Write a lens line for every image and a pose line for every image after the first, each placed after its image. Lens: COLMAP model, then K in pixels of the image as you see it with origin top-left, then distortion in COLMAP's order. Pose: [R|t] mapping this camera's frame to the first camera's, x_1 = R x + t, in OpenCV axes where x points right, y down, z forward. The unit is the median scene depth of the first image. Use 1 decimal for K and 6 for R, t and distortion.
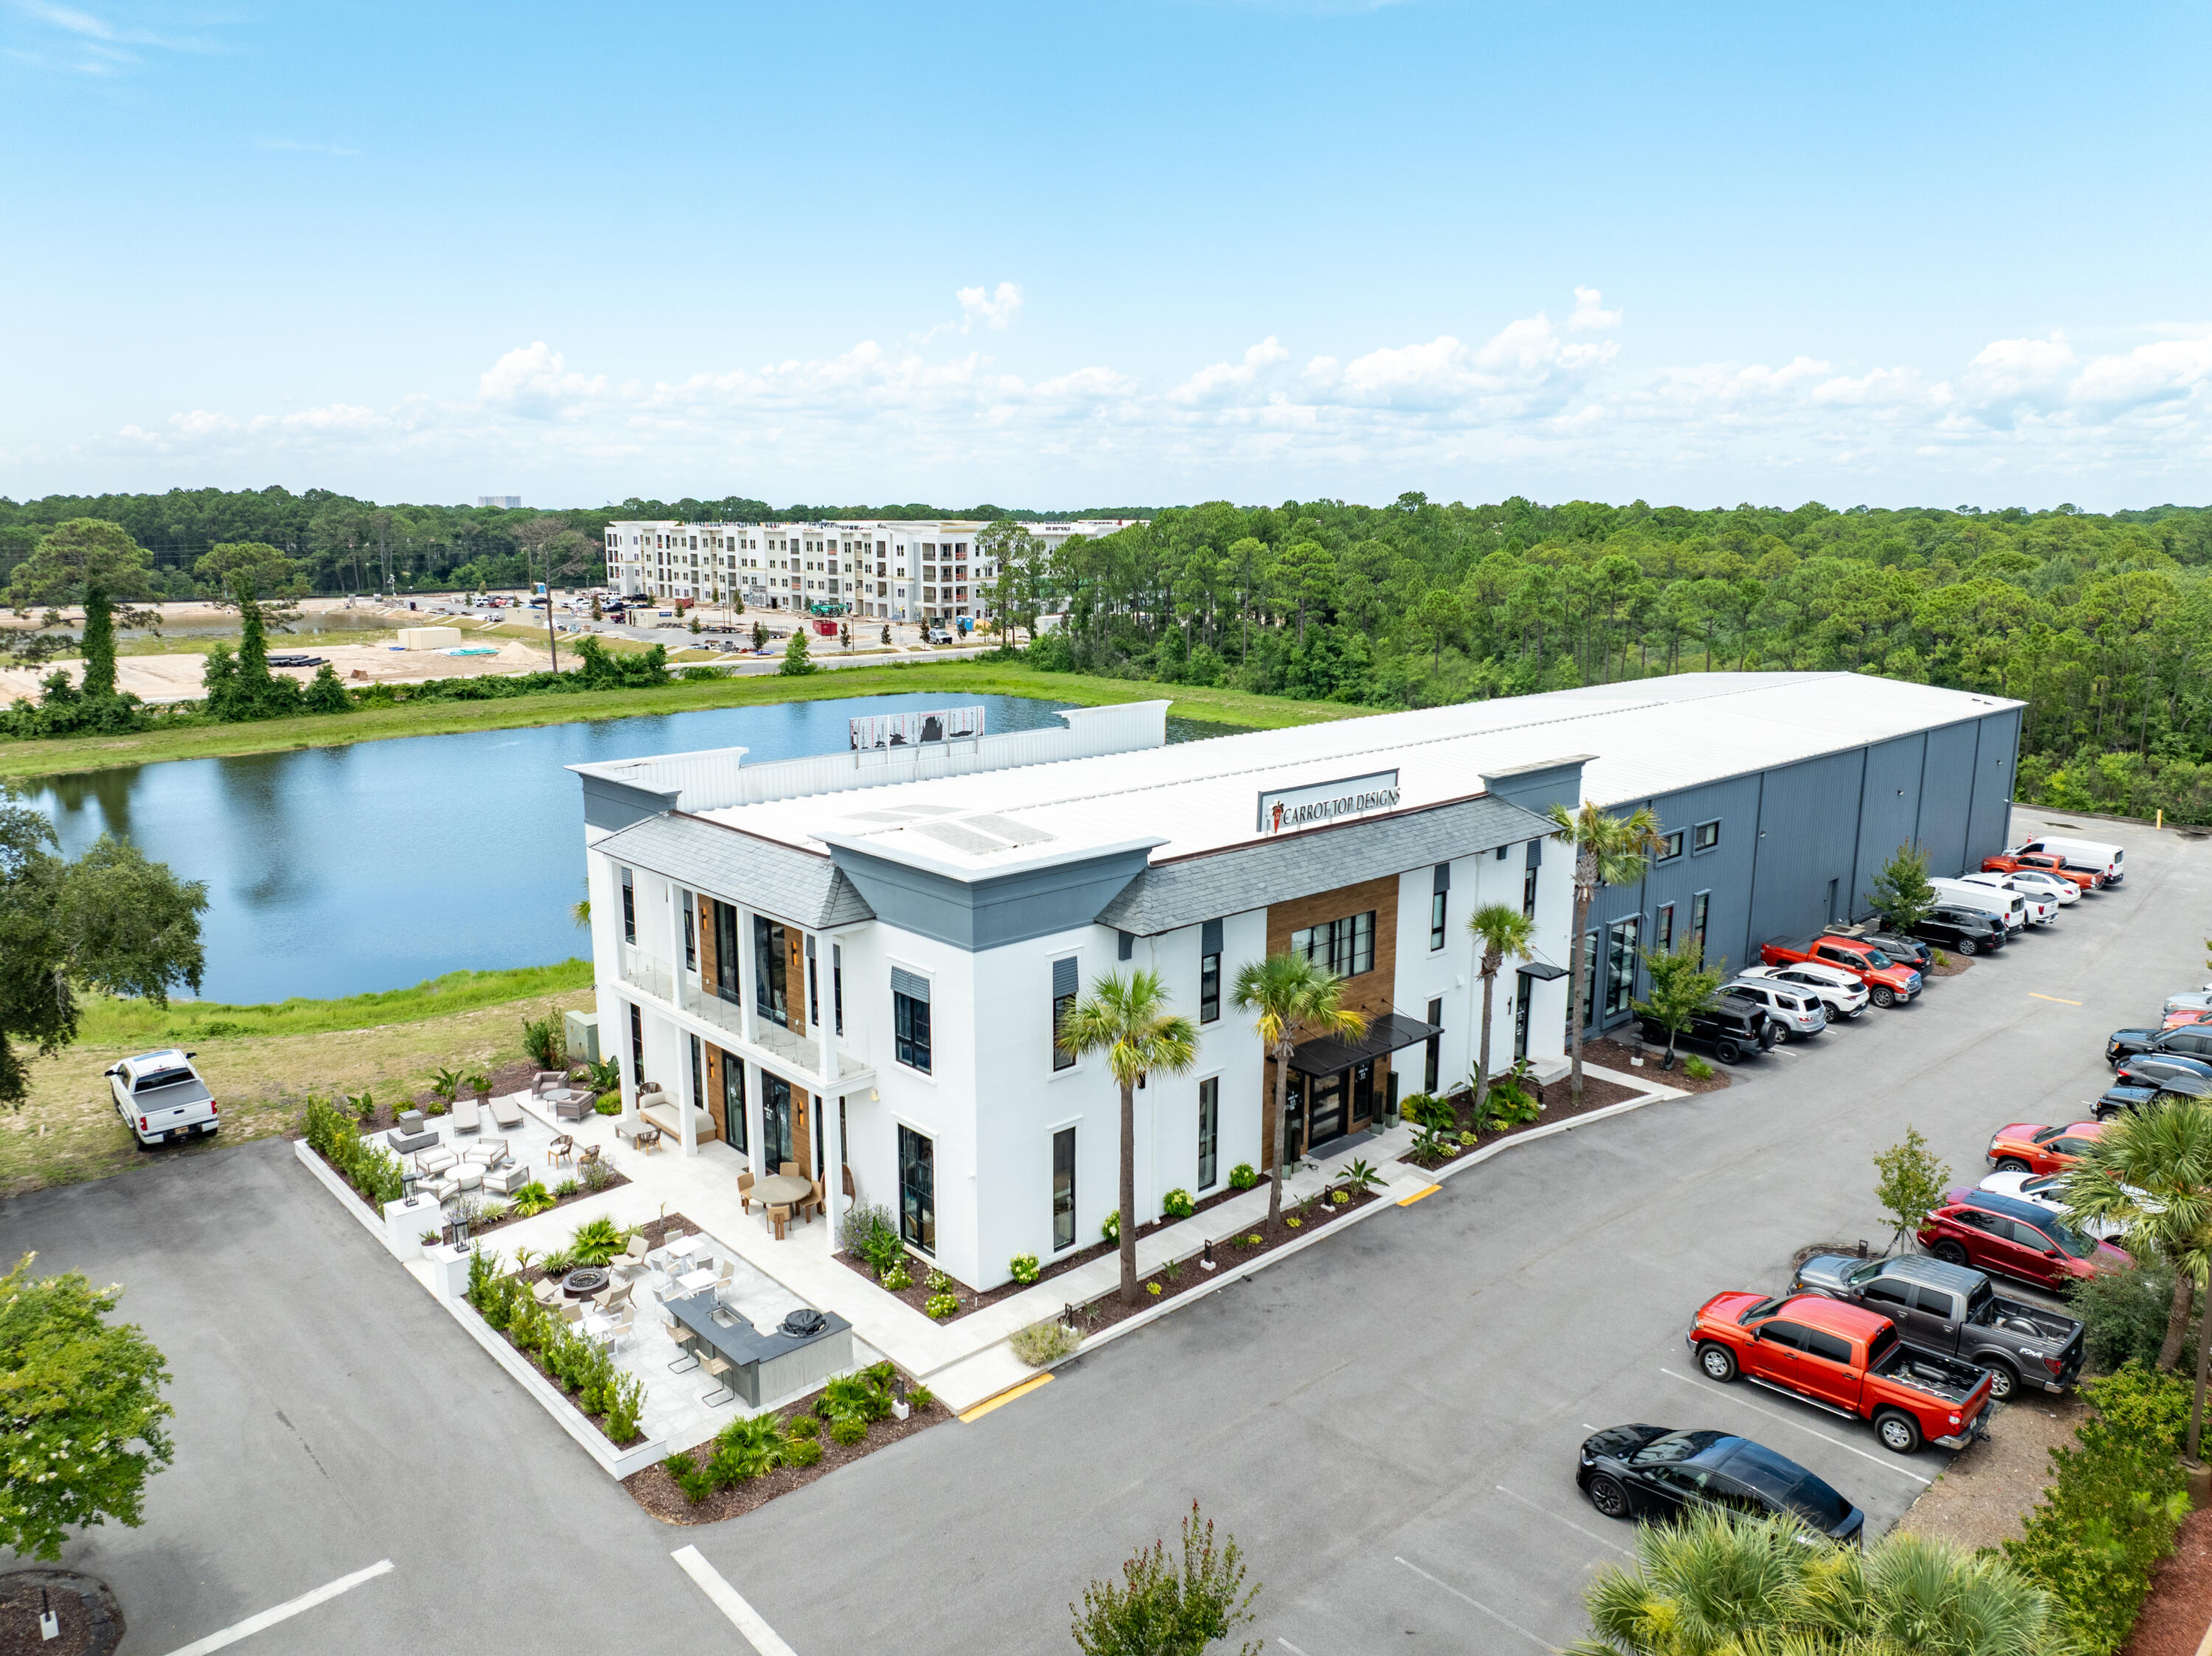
lens RADIAL K [[1548.7, 0, 1114.6], [0, 1548.7, 817.4], [0, 0, 1]] dist [-0.045207, 0.008529]
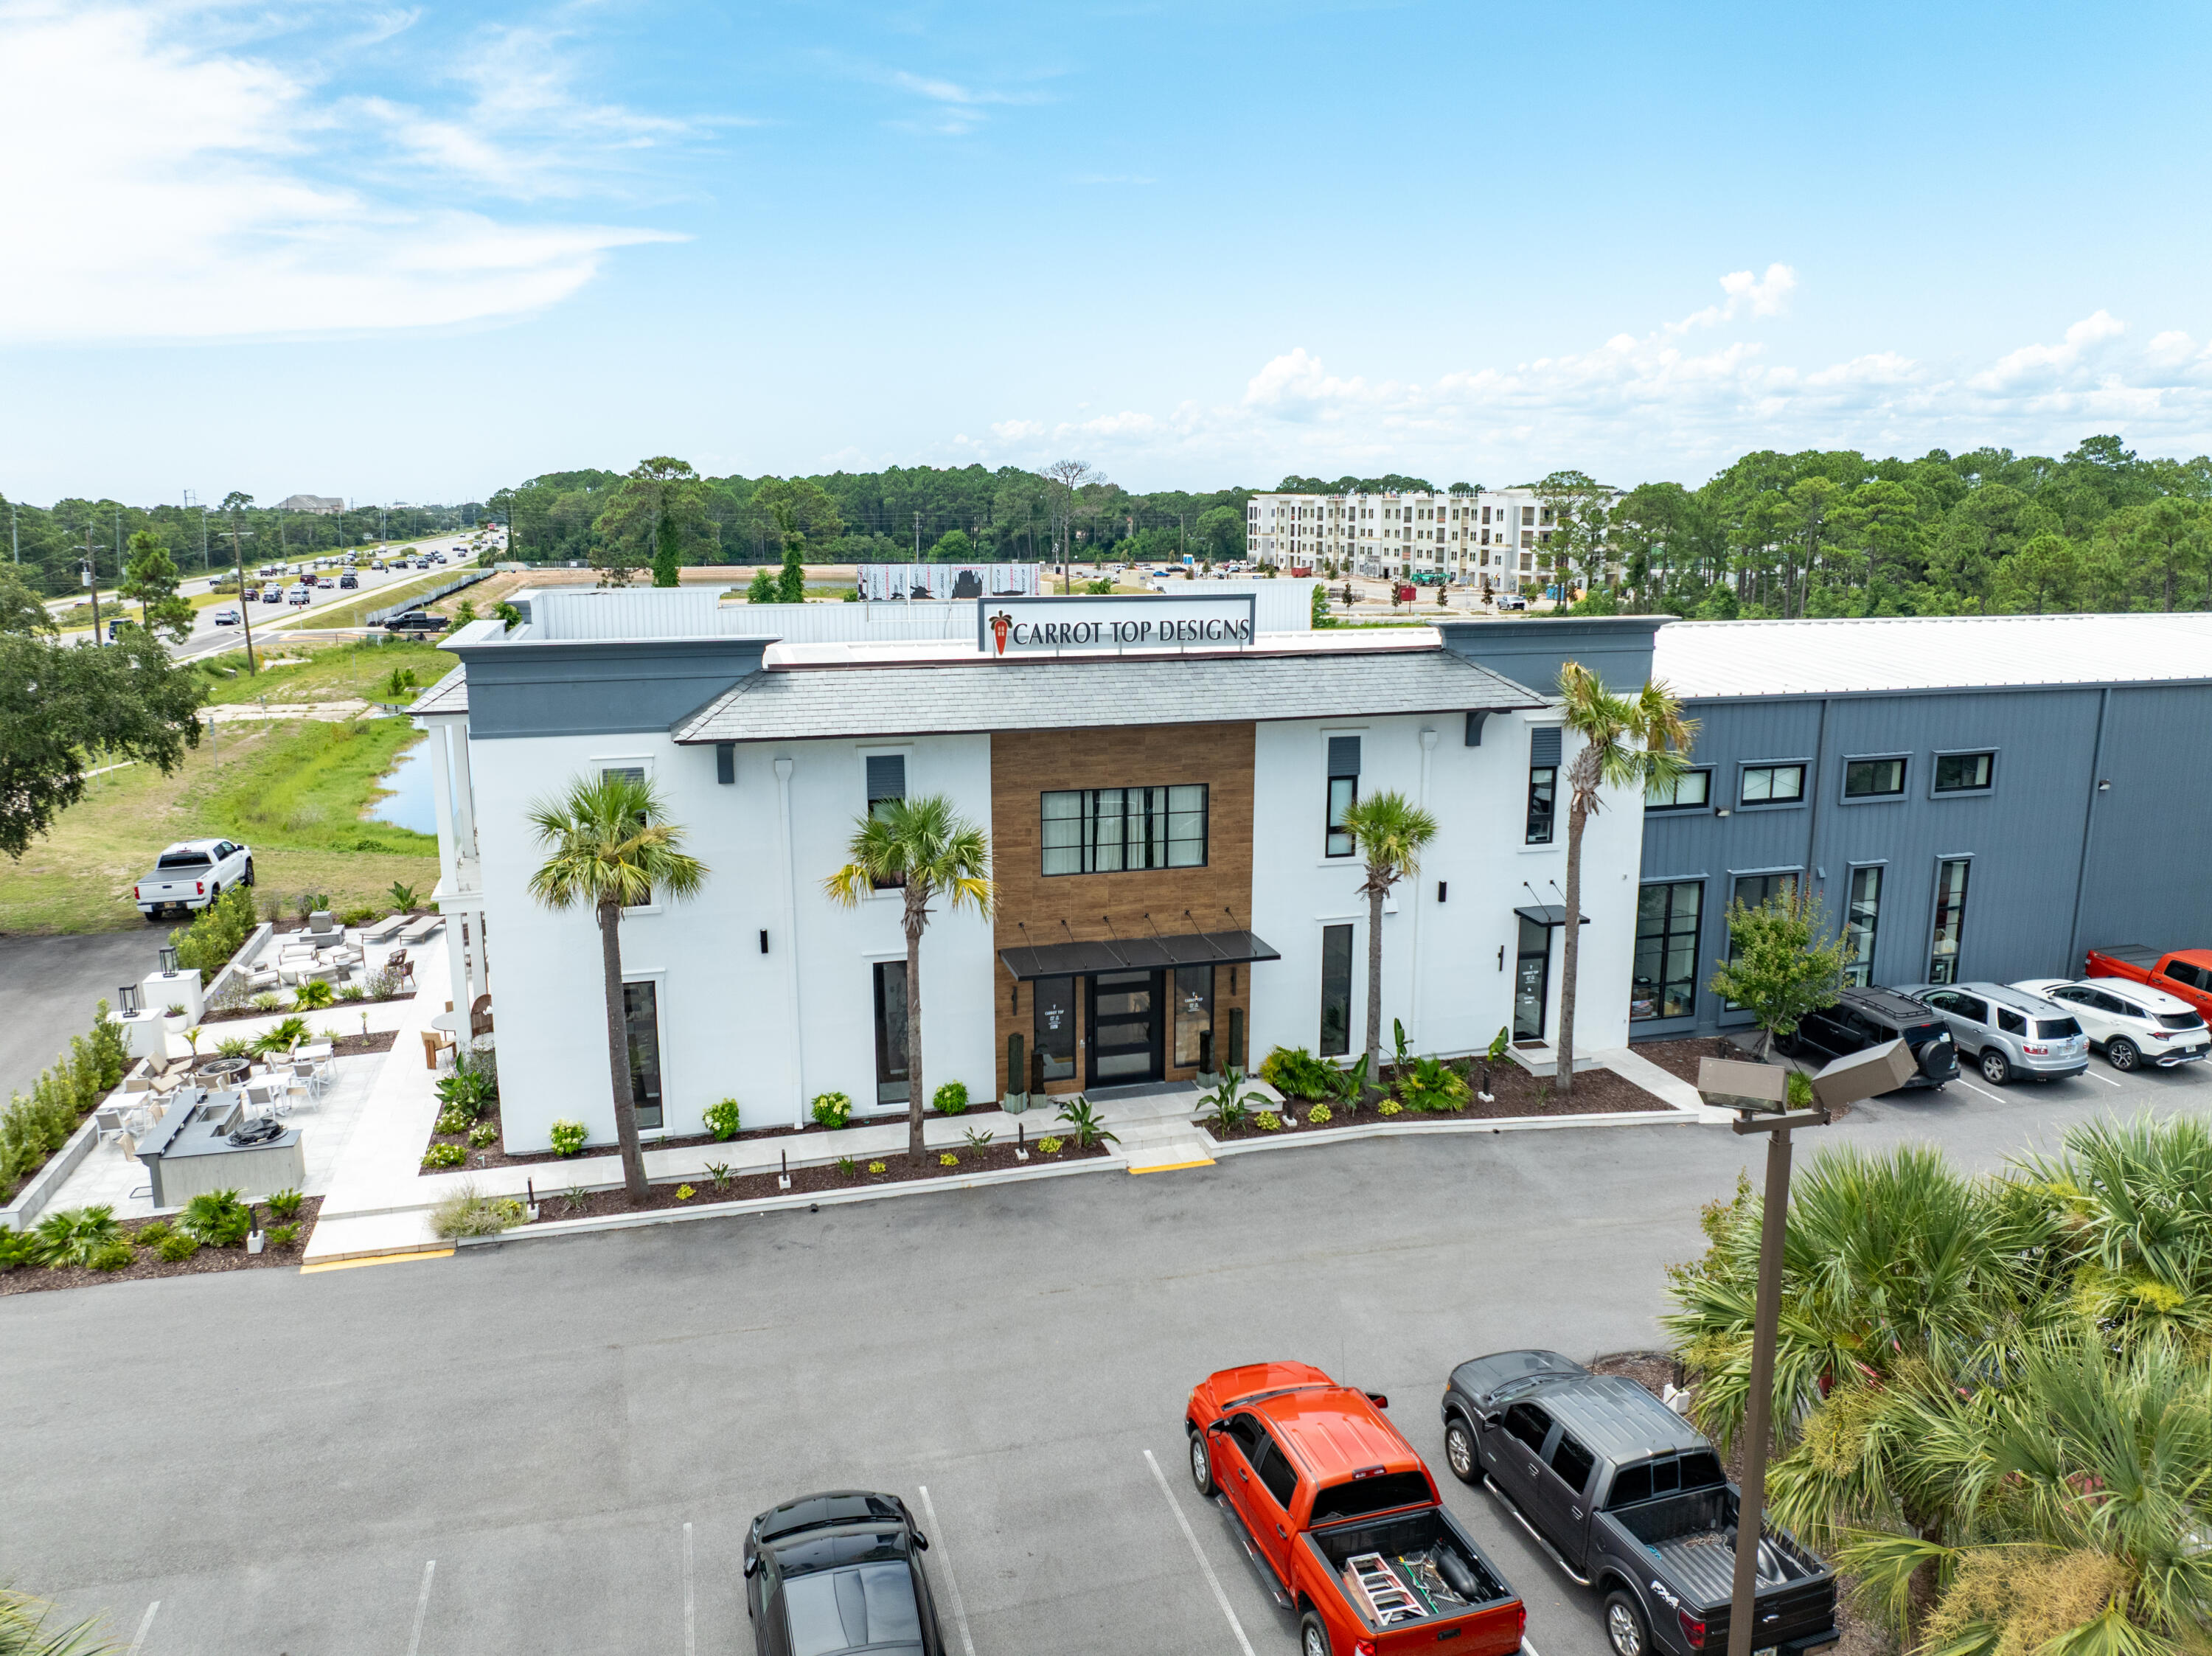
lens RADIAL K [[1548.7, 0, 1114.7], [0, 1548.7, 819.3], [0, 0, 1]] dist [-0.045207, 0.008529]
pose [[0.894464, 0.083768, -0.439223, 0.358447], [-0.082747, 0.996338, 0.021508, 0.050919], [0.439416, 0.017106, 0.898121, 0.246295]]
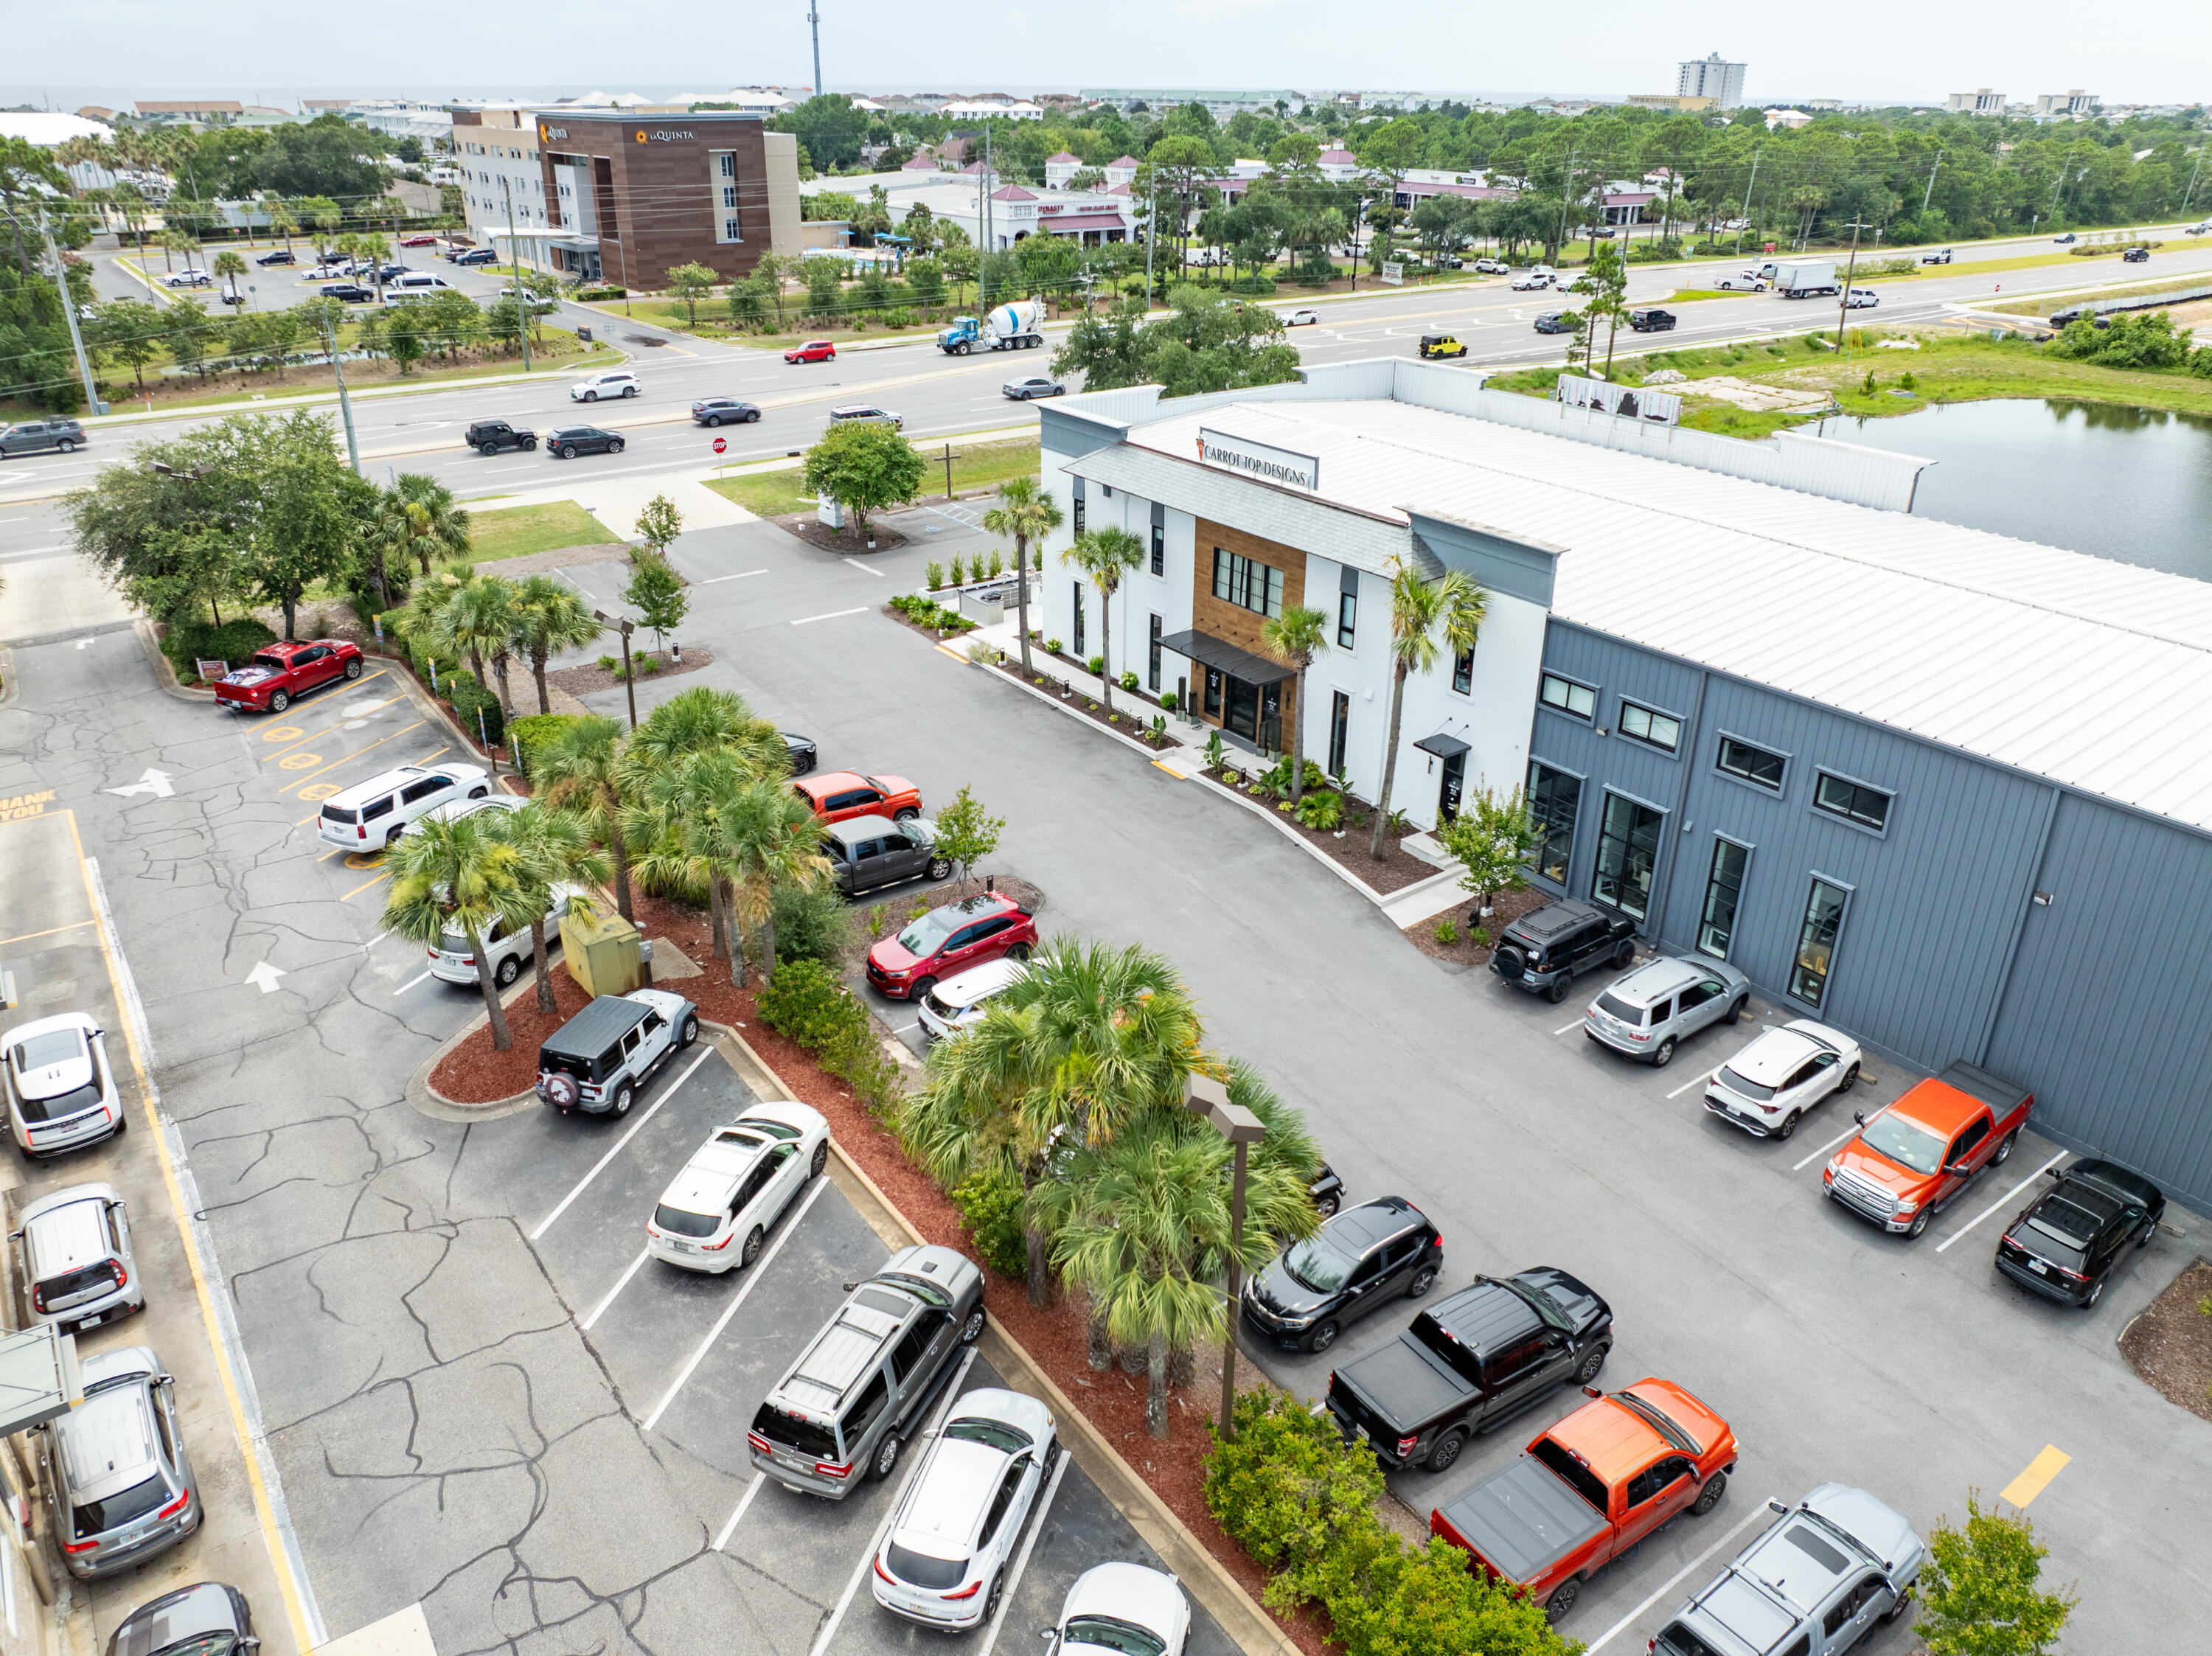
lens RADIAL K [[1548.7, 0, 1112.1], [0, 1548.7, 815.5], [0, 0, 1]] dist [-0.045207, 0.008529]
pose [[-0.121121, 0.421032, -0.898923, 1.026900], [-0.198548, 0.877013, 0.437523, -0.205533], [0.972578, 0.231472, -0.022630, 0.740804]]
